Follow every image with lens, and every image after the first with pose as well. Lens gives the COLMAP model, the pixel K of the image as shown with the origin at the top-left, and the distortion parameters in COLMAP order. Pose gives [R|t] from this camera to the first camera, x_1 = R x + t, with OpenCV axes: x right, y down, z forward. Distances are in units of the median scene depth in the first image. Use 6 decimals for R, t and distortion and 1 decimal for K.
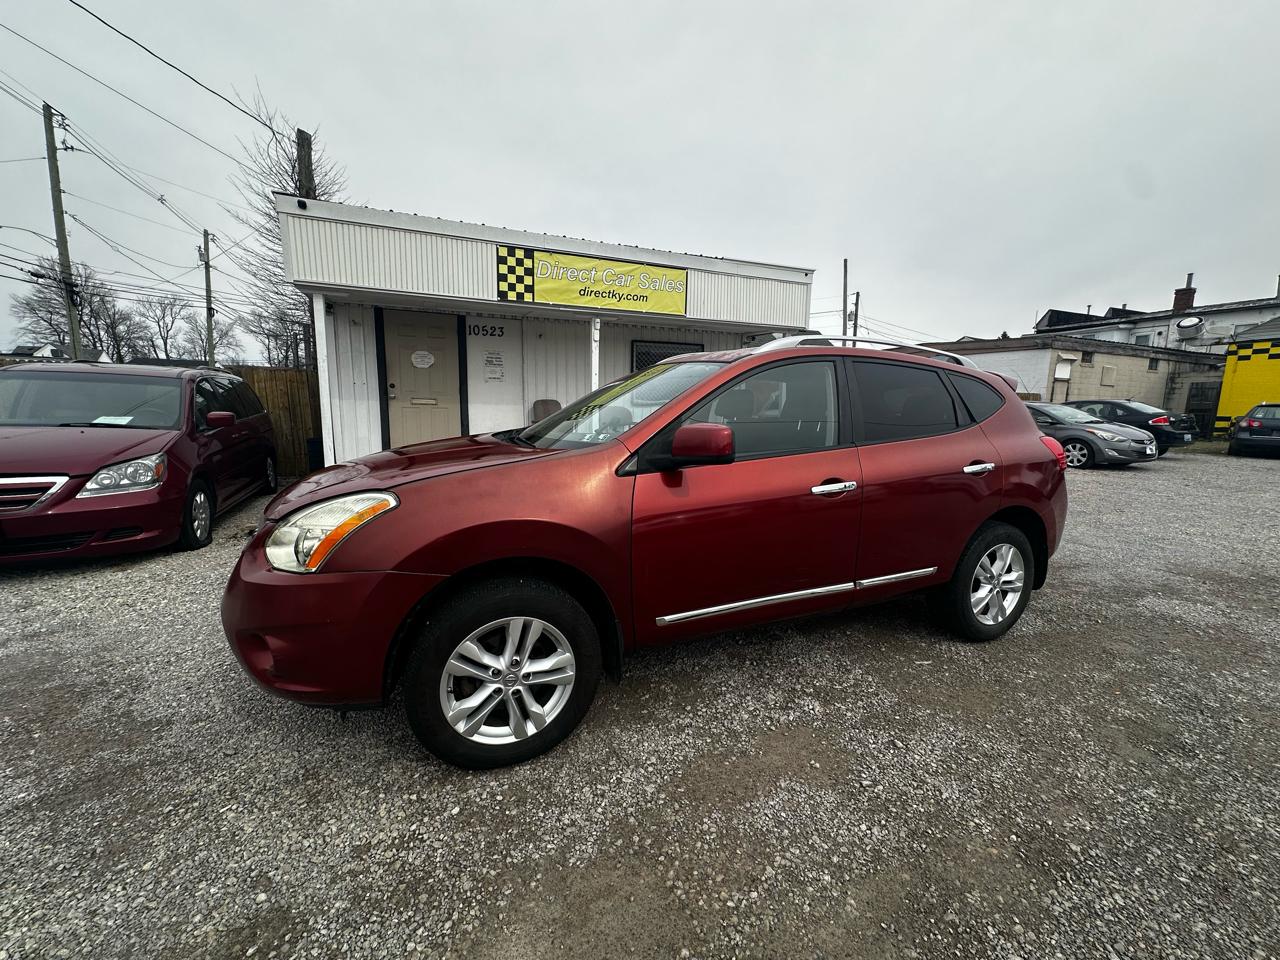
lens RADIAL K [[504.4, 0, 642.0], [0, 504.4, 481.8], [0, 0, 1]] dist [-0.001584, 0.000373]
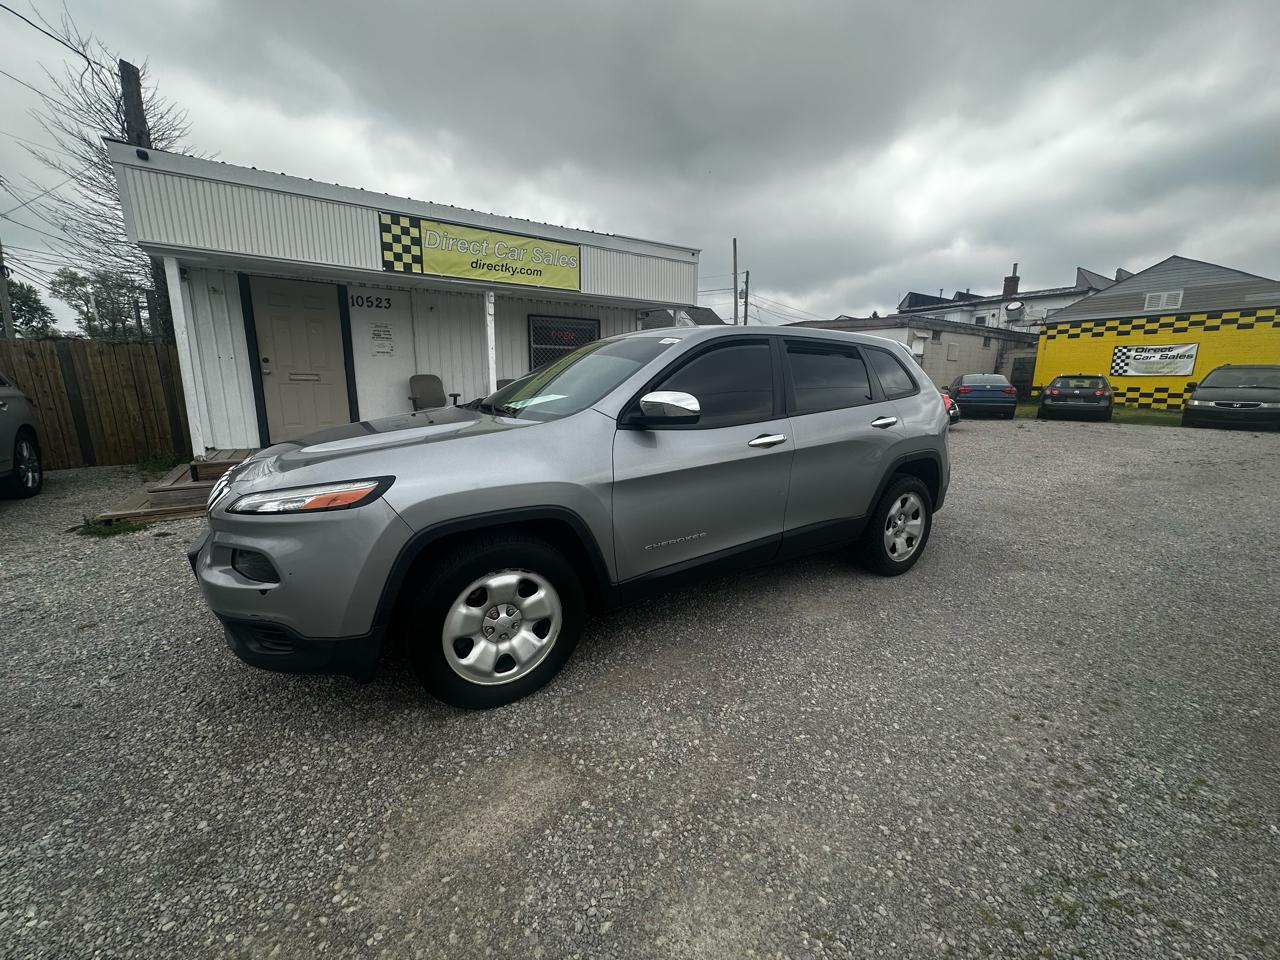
lens RADIAL K [[504.4, 0, 639.2], [0, 504.4, 481.5], [0, 0, 1]] dist [-0.001584, 0.000373]
pose [[0.982949, -0.043557, 0.178643, 0.004041], [0.035396, 0.998190, 0.048620, 0.010209], [-0.180437, -0.041467, 0.982712, -0.040036]]
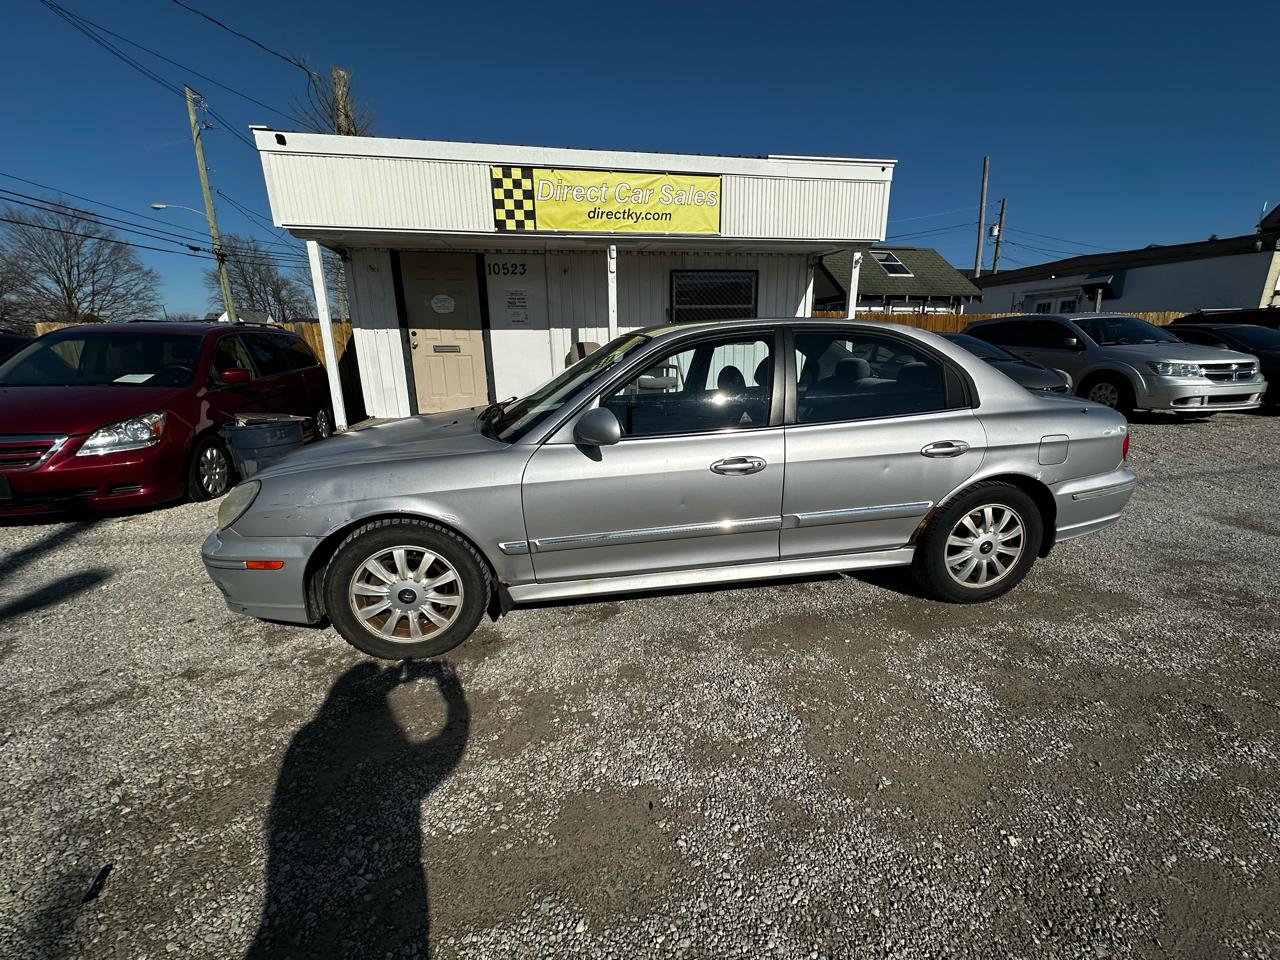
lens RADIAL K [[504.4, 0, 642.0], [0, 504.4, 482.0], [0, 0, 1]] dist [-0.001584, 0.000373]
pose [[0.978689, 0.021331, -0.204236, 0.126609], [0.000862, 0.994155, 0.107962, -0.009925], [0.205345, -0.105837, 0.972950, 0.103746]]
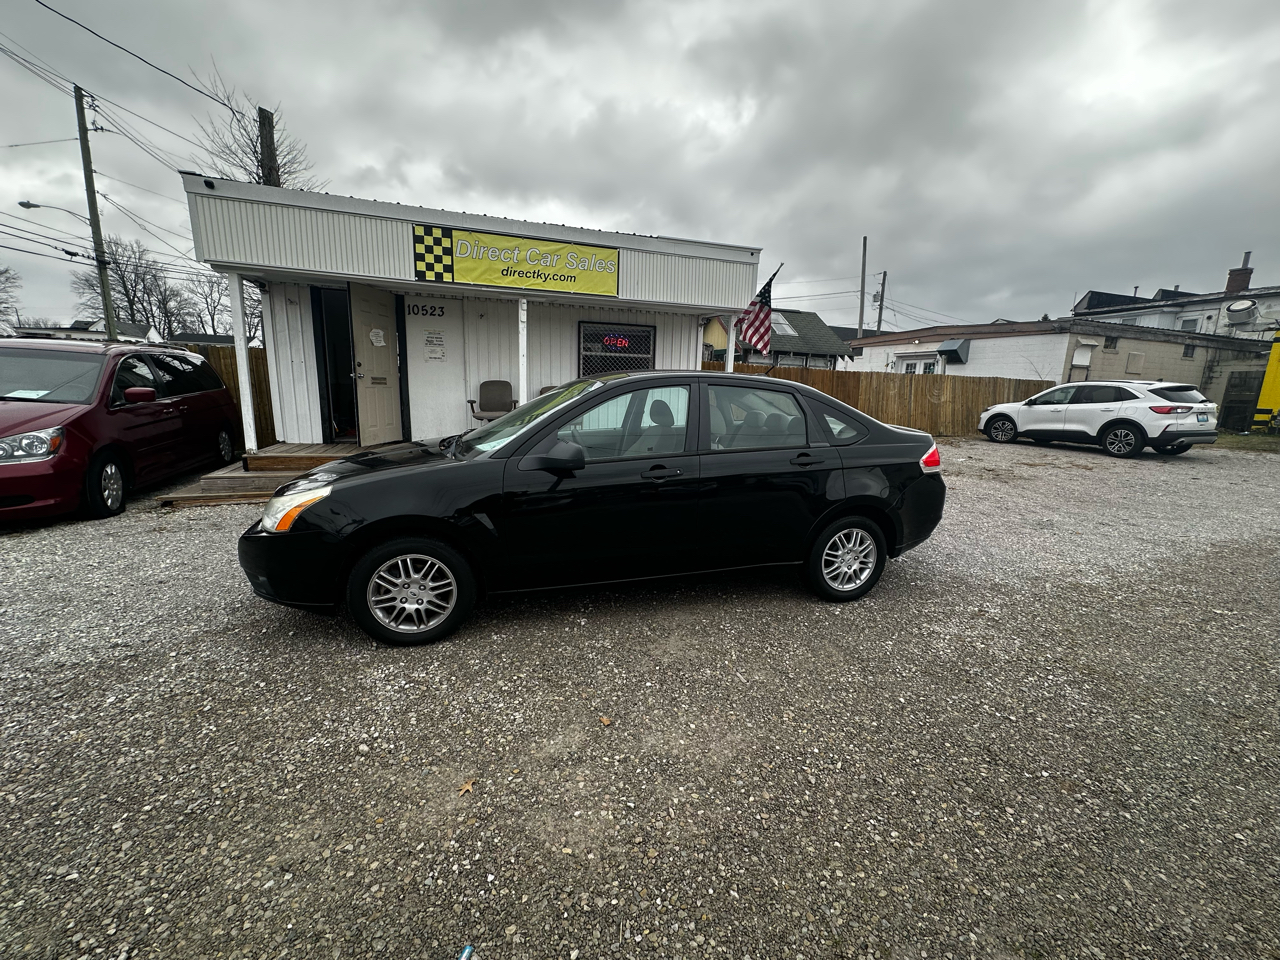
lens RADIAL K [[504.4, 0, 641.3], [0, 504.4, 482.1], [0, 0, 1]] dist [-0.001584, 0.000373]
pose [[0.997925, 0.027144, -0.058378, 0.180648], [-0.024926, 0.998952, 0.038391, -0.006590], [0.059359, -0.036856, 0.997556, 0.009019]]
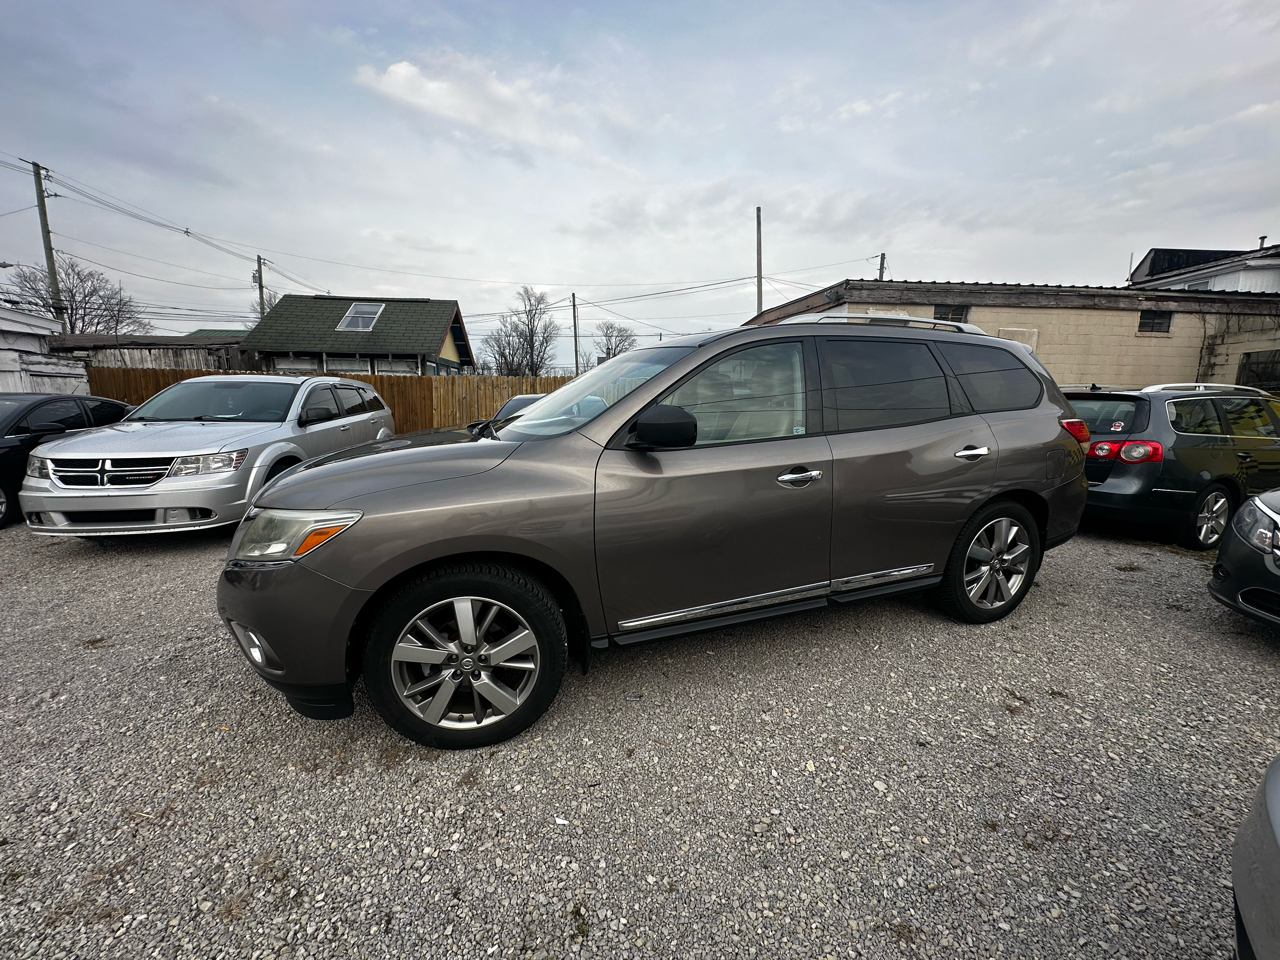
lens RADIAL K [[520.3, 0, 640.7], [0, 520.3, 471.4], [0, 0, 1]] dist [-0.002835, 0.001009]
pose [[0.949838, 0.032151, -0.311084, 1.816974], [-0.039496, 0.999069, -0.017338, -0.116064], [0.310237, 0.028755, 0.950224, 0.837367]]
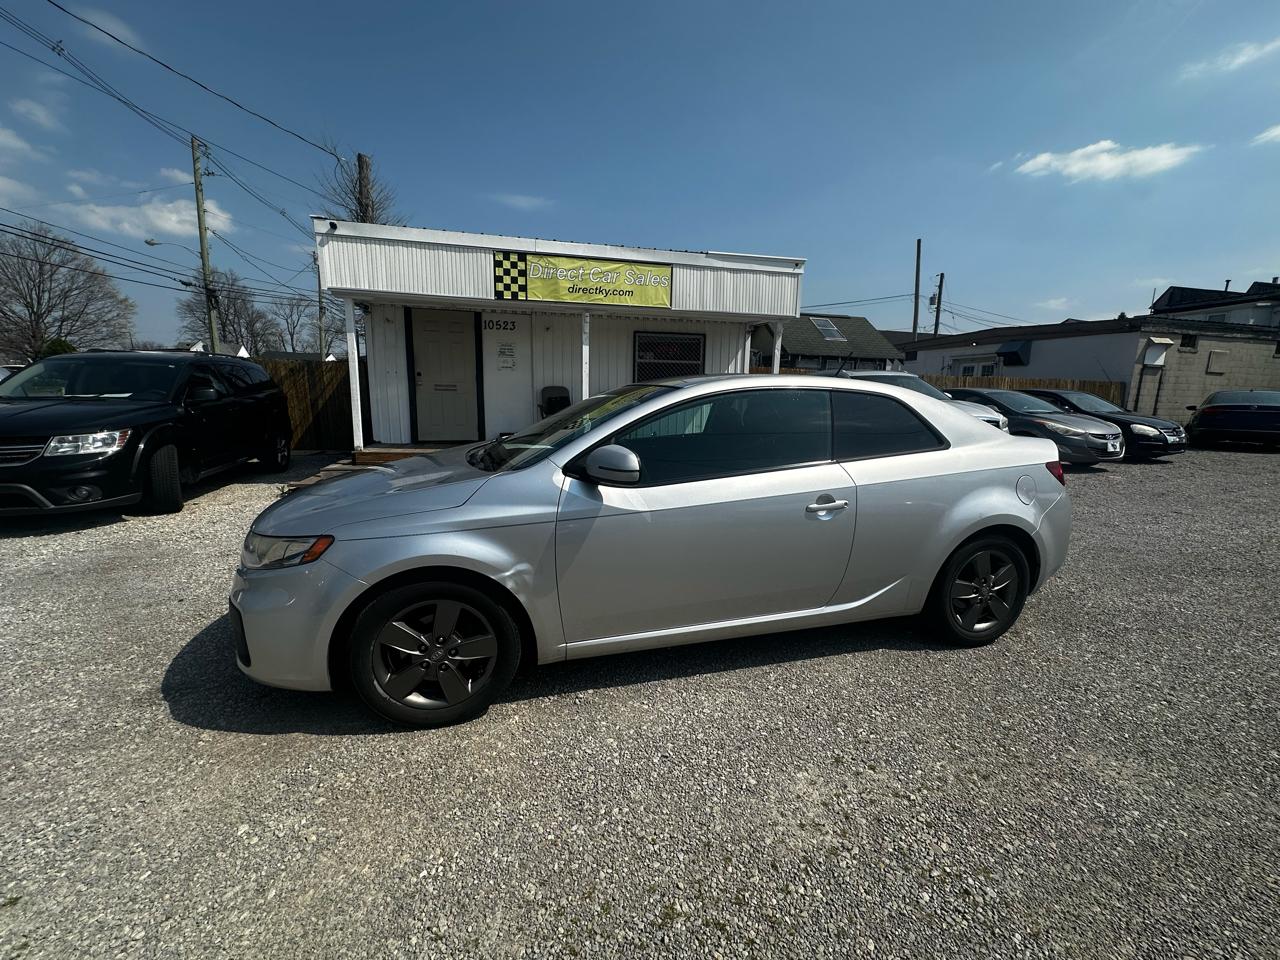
lens RADIAL K [[504.4, 0, 641.4], [0, 504.4, 483.7], [0, 0, 1]] dist [-0.001584, 0.000373]
pose [[0.987890, 0.030101, -0.152208, 0.180458], [-0.026467, 0.999315, 0.025847, 0.017011], [0.152882, -0.021506, 0.988010, -0.073176]]
